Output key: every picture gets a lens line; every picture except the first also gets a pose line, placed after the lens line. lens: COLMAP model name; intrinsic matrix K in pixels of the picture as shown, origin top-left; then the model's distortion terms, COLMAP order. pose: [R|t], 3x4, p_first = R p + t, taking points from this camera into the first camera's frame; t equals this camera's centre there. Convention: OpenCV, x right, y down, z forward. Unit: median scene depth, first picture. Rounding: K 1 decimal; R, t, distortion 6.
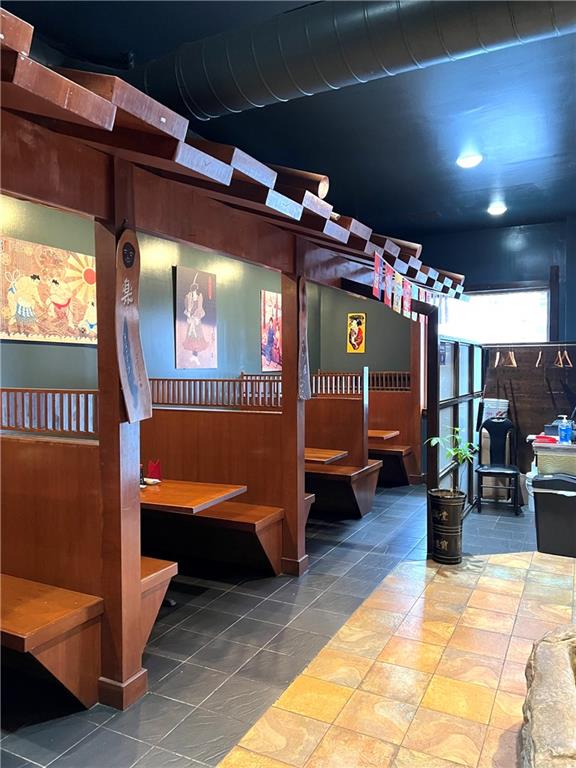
lens RADIAL K [[570.9, 0, 292.0], [0, 570.9, 380.0], [0, 0, 1]] dist [0.051507, -0.003959]
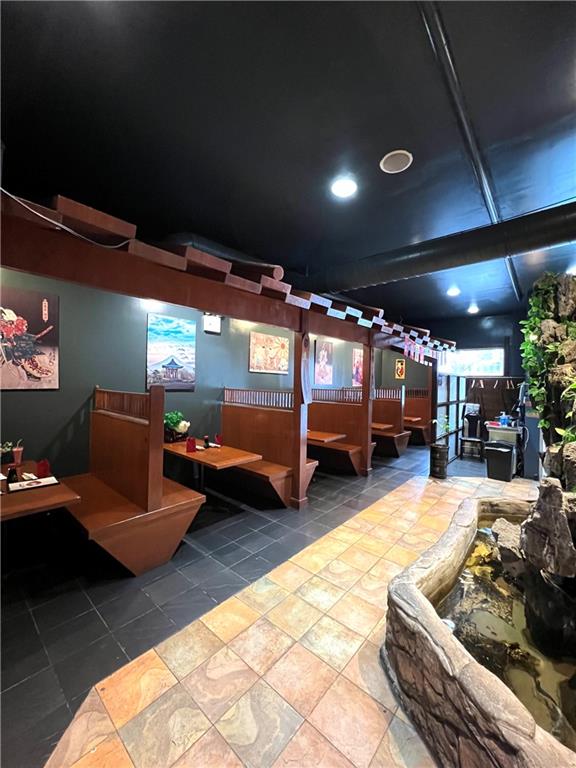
lens RADIAL K [[305.9, 0, 290.8], [0, 305.9, 382.1], [0, 0, 1]] dist [-0.002616, 0.000393]
pose [[0.969367, 0.023652, -0.244475, 0.003748], [-0.030204, 0.999277, -0.023087, 0.002412], [0.243752, 0.029764, 0.969381, -0.262336]]
